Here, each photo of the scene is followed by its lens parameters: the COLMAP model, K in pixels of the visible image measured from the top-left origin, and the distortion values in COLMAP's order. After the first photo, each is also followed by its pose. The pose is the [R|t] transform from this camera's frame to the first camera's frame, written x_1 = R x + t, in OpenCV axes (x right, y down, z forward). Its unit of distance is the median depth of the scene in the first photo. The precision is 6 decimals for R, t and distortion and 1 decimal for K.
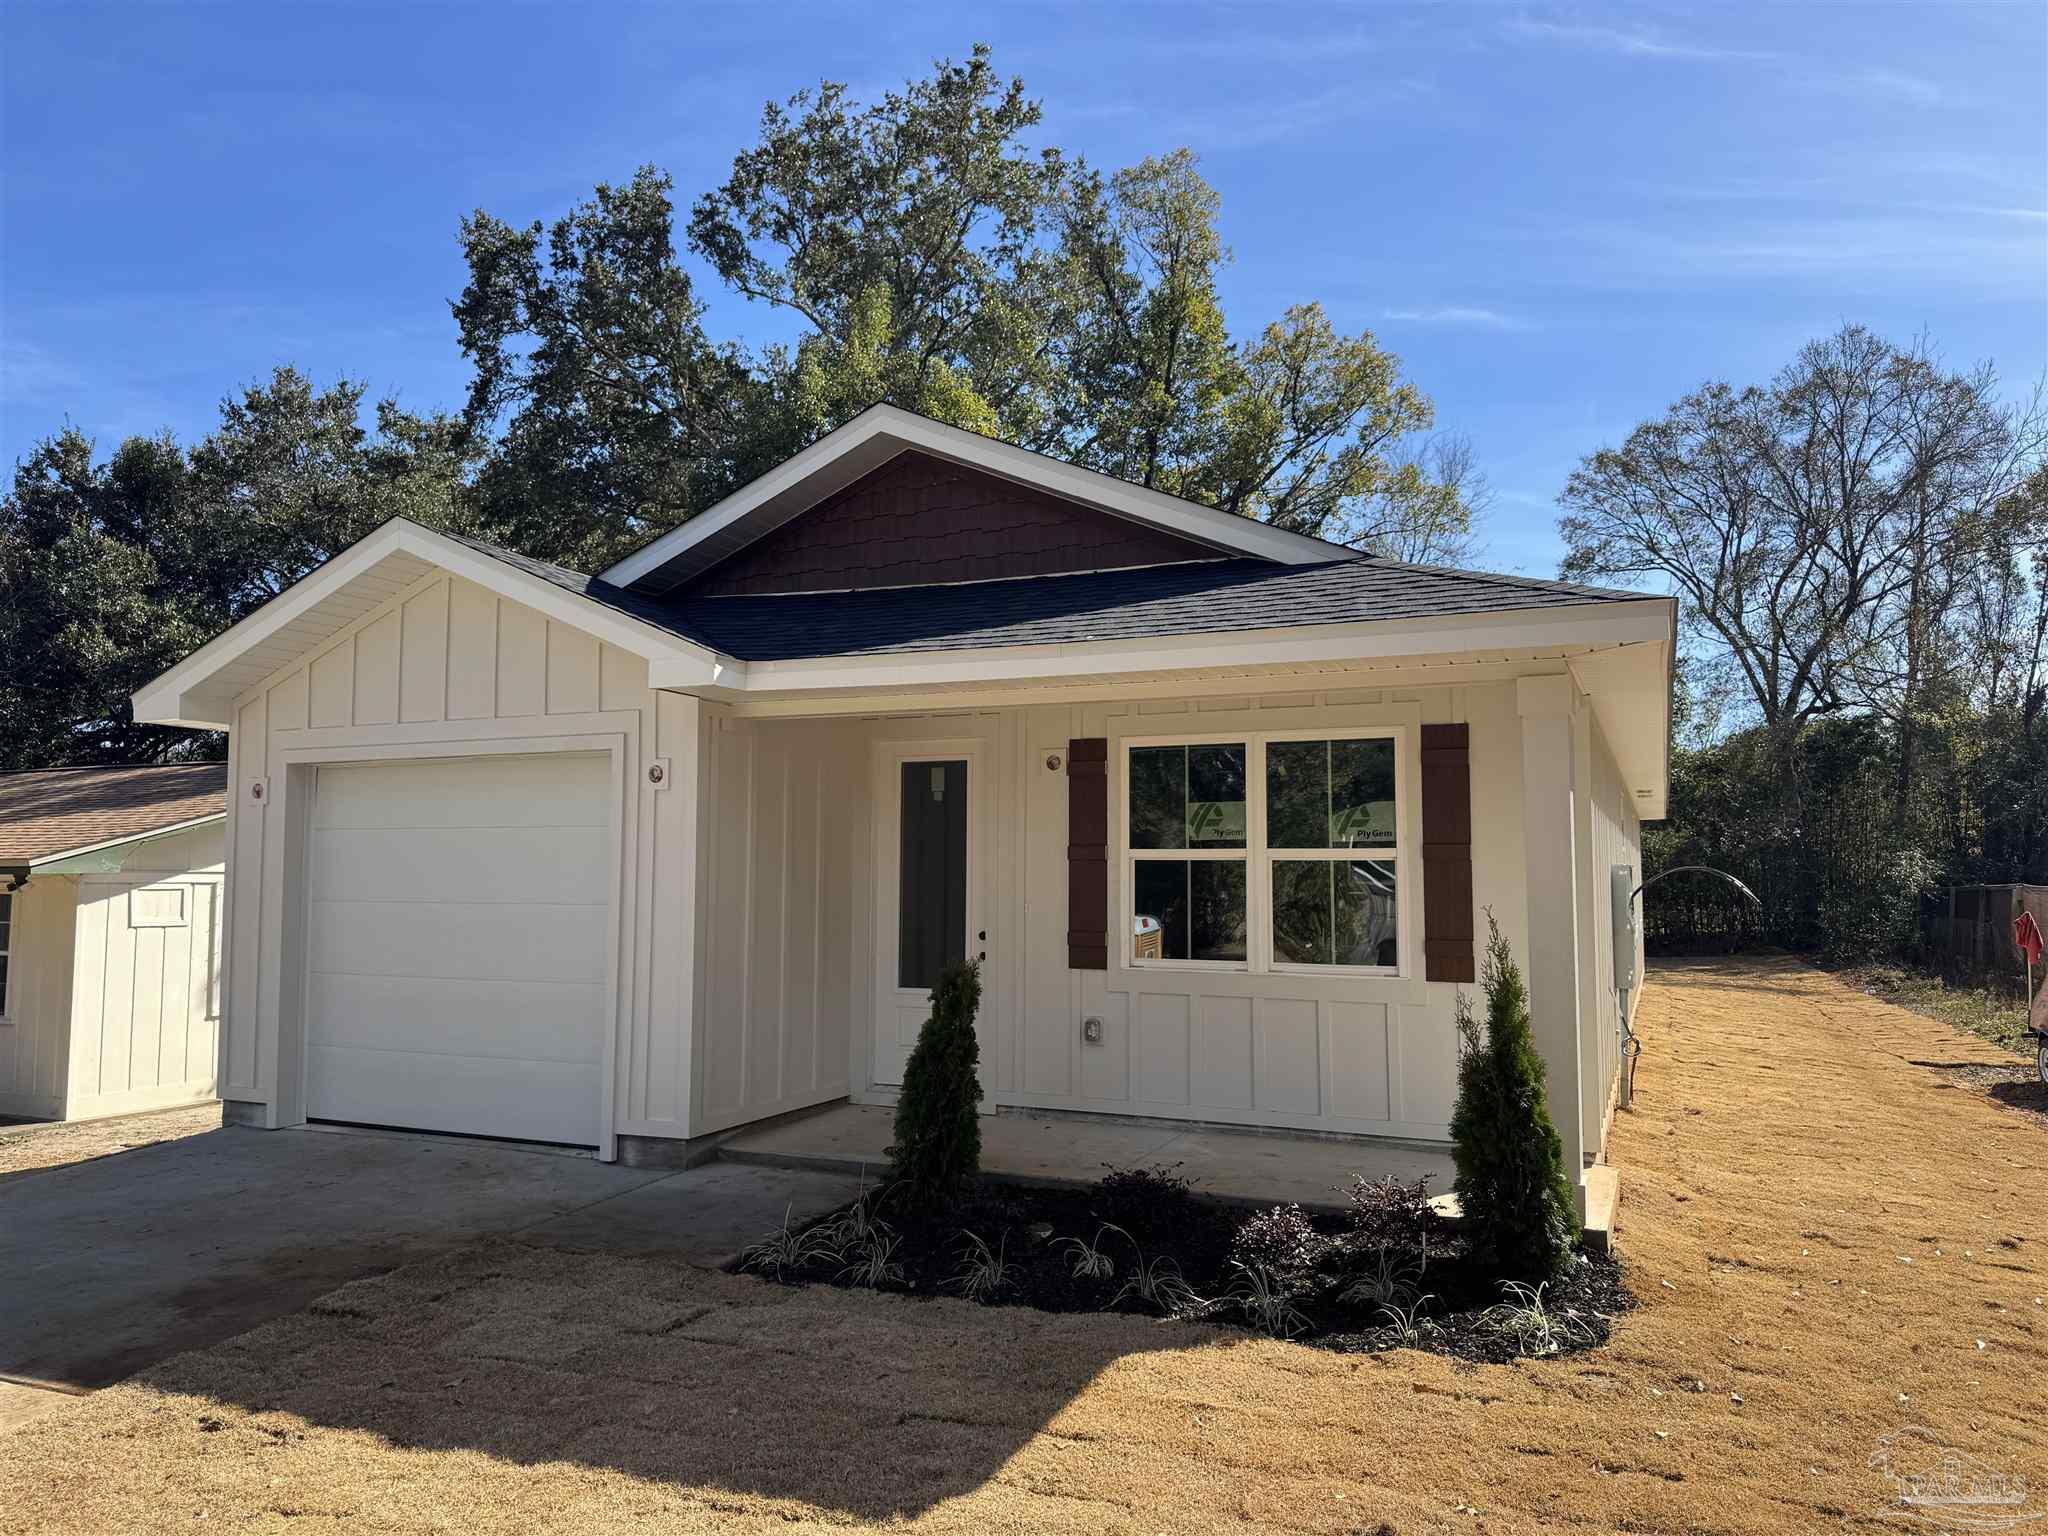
lens RADIAL K [[1430.8, 0, 1025.6], [0, 1430.8, 778.7], [0, 0, 1]] dist [0.085327, -0.102351]
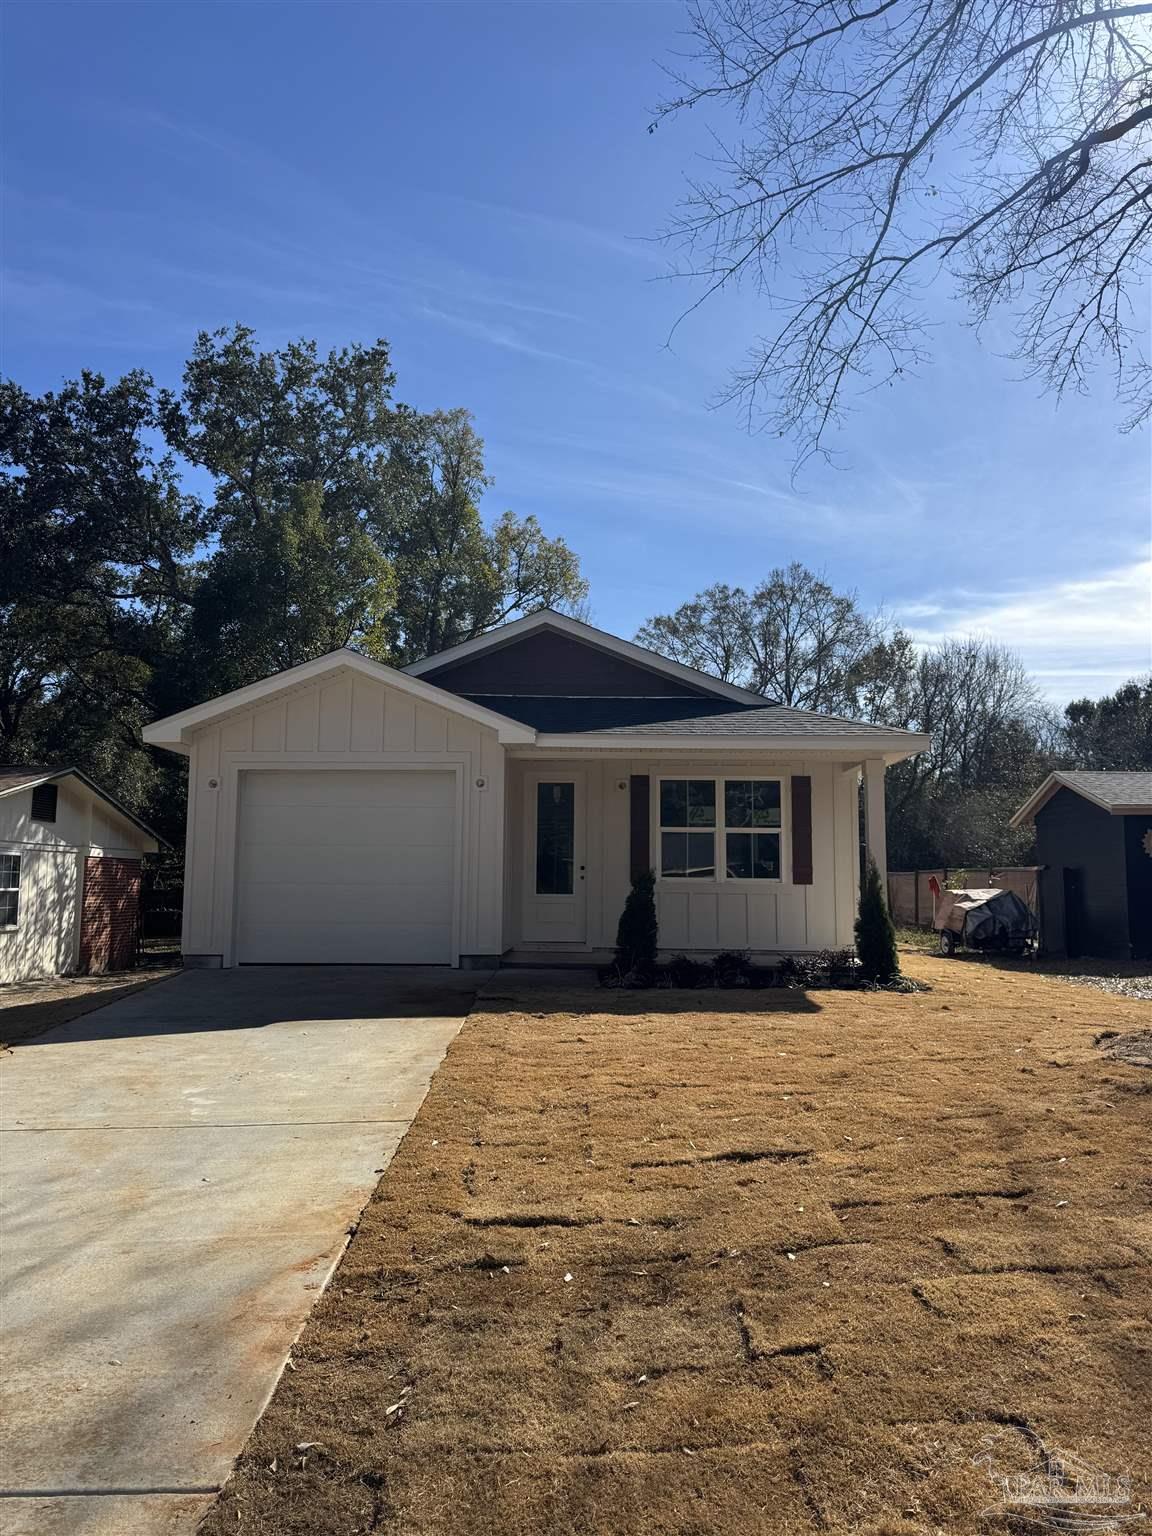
lens RADIAL K [[1073.1, 0, 575.6], [0, 1073.1, 793.2], [0, 0, 1]] dist [0.085327, -0.102351]
pose [[0.926813, 0.038626, 0.373532, -0.613751], [-0.031478, 0.999186, -0.025219, 0.040452], [-0.374203, 0.011615, 0.927274, -0.431984]]
